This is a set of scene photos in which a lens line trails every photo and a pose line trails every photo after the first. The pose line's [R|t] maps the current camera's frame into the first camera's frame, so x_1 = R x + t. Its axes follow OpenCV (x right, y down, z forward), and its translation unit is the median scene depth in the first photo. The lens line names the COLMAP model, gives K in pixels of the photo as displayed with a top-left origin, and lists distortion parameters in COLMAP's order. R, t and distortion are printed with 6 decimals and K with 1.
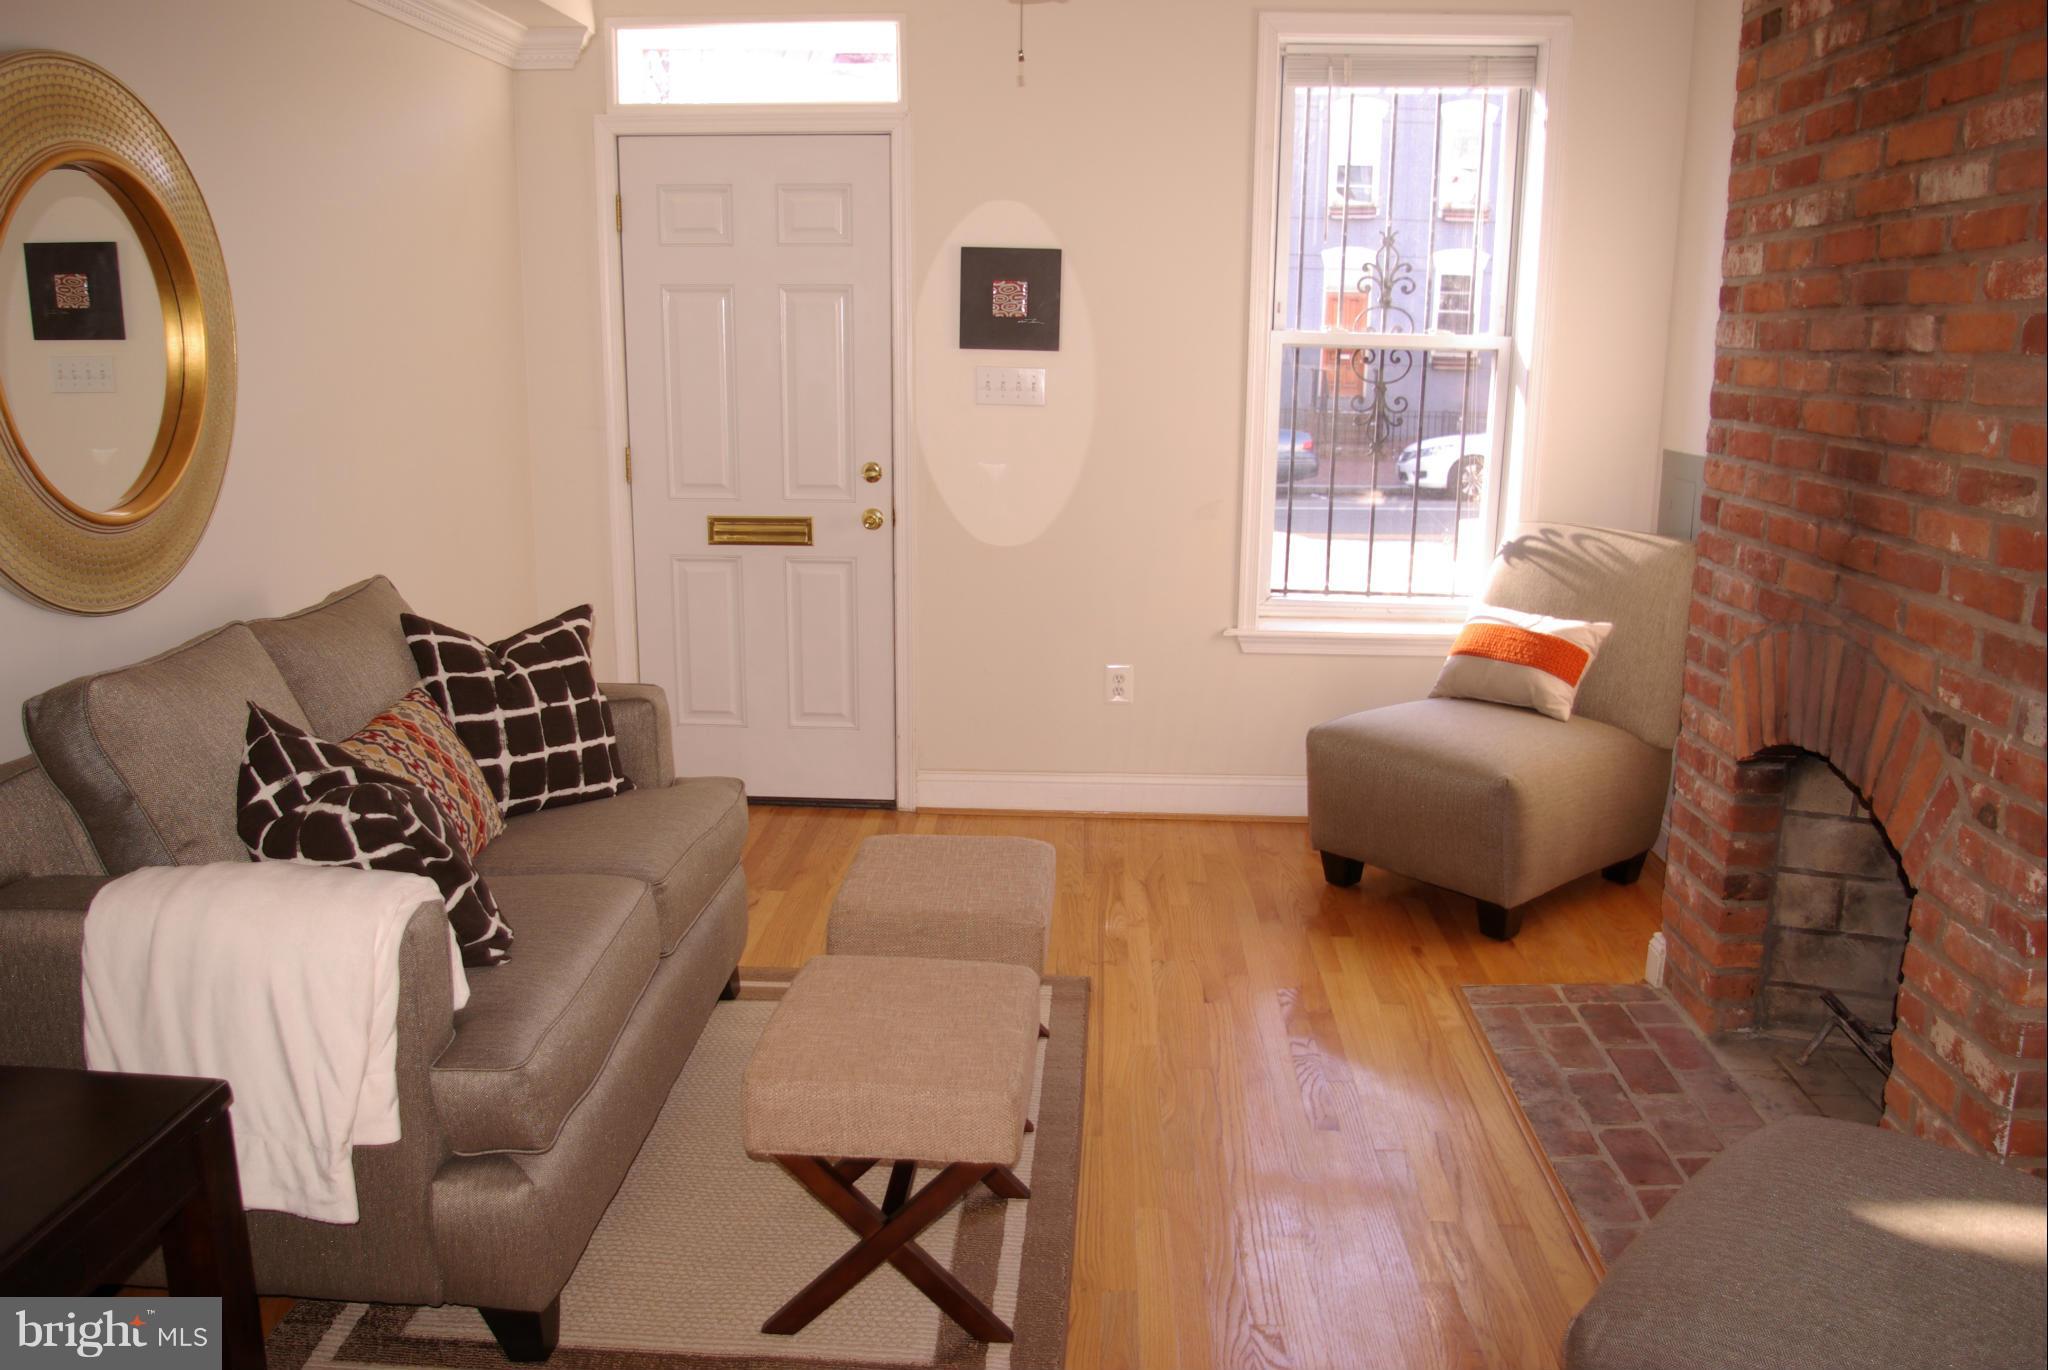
lens RADIAL K [[1613.3, 0, 1032.2], [0, 1613.3, 704.7], [0, 0, 1]] dist [-0.102609, 0.063174]
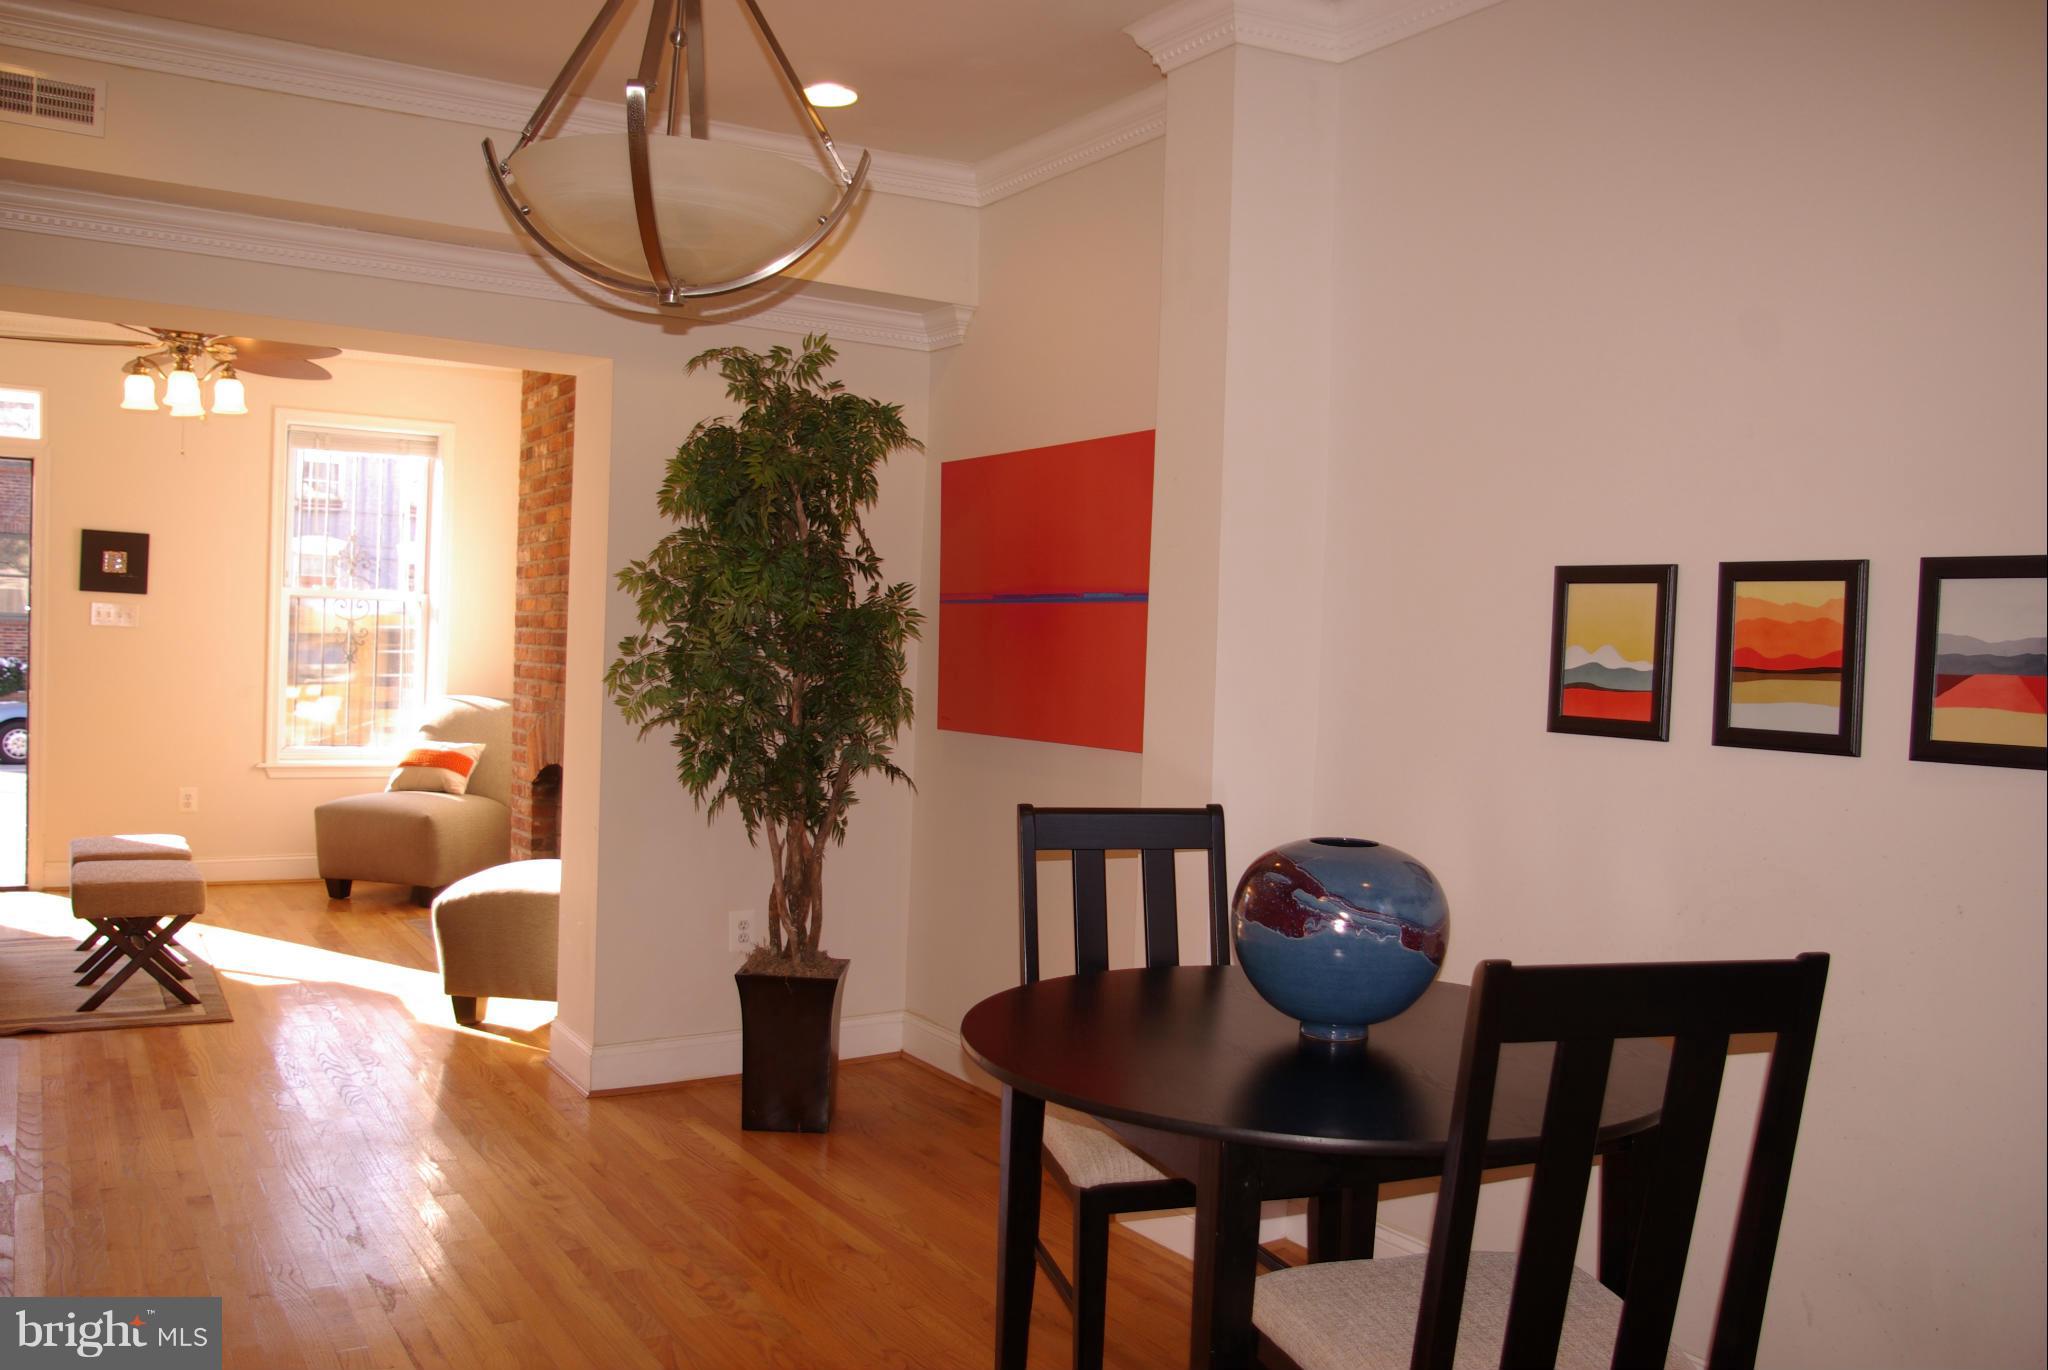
lens RADIAL K [[1613.3, 0, 1032.2], [0, 1613.3, 704.7], [0, 0, 1]] dist [-0.102609, 0.063174]
pose [[0.816314, 0.001207, 0.577606, -0.254670], [0.102473, 0.983832, -0.146878, 0.324218], [-0.568445, 0.179088, 0.802993, -1.158429]]
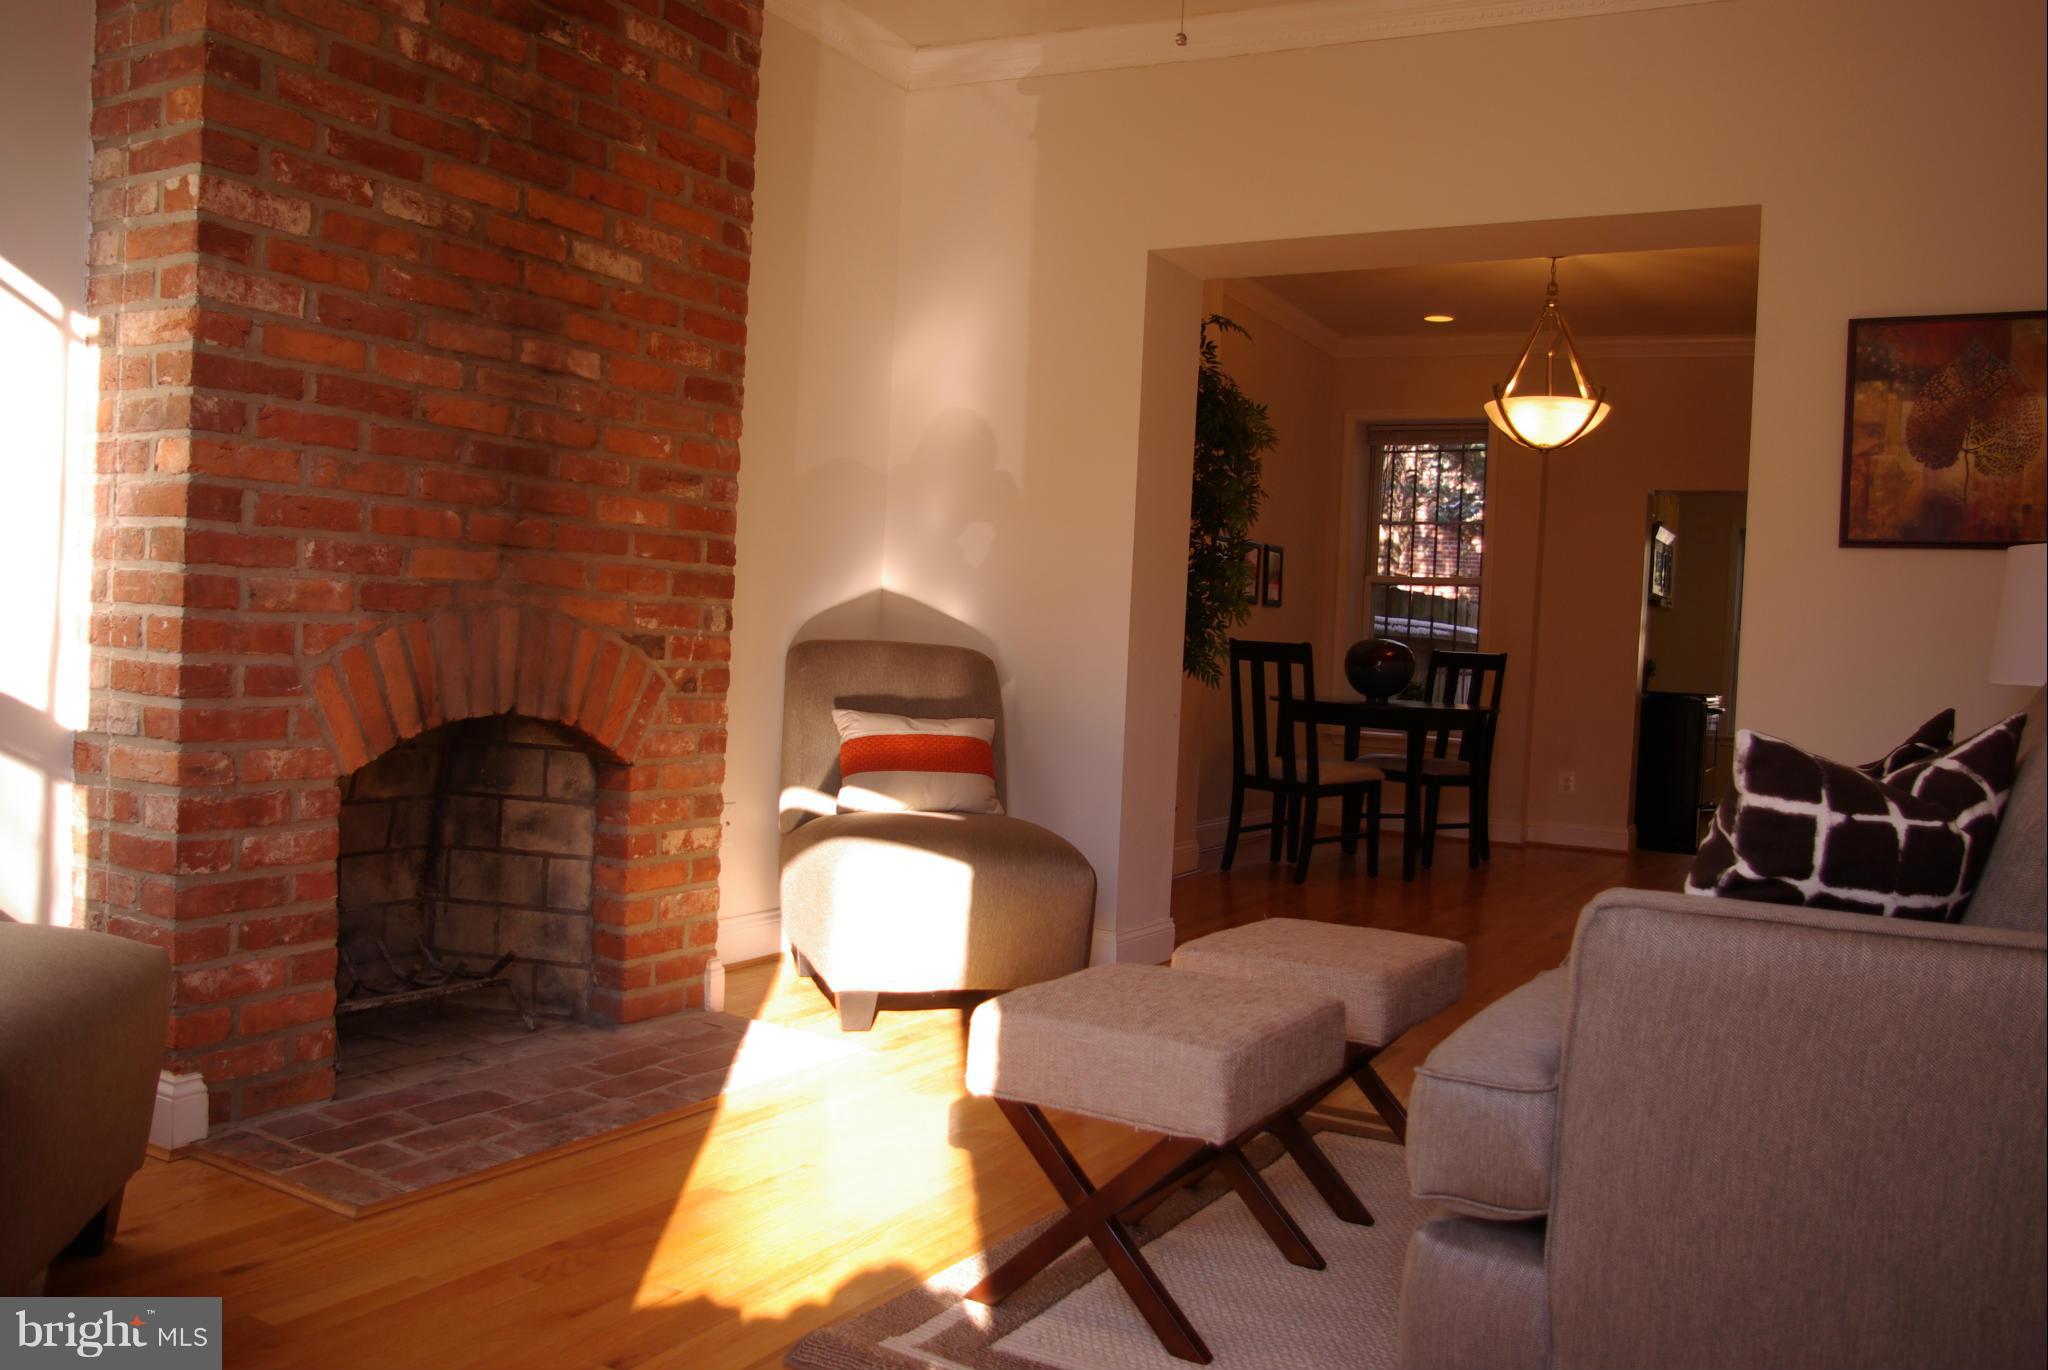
lens RADIAL K [[1613.3, 0, 1032.2], [0, 1613.3, 704.7], [0, 0, 1]] dist [-0.102609, 0.063174]
pose [[-0.886600, -0.073899, 0.456595, -0.330294], [0.046457, 0.967935, 0.246868, -0.218943], [-0.460197, 0.240085, -0.854738, 1.643984]]
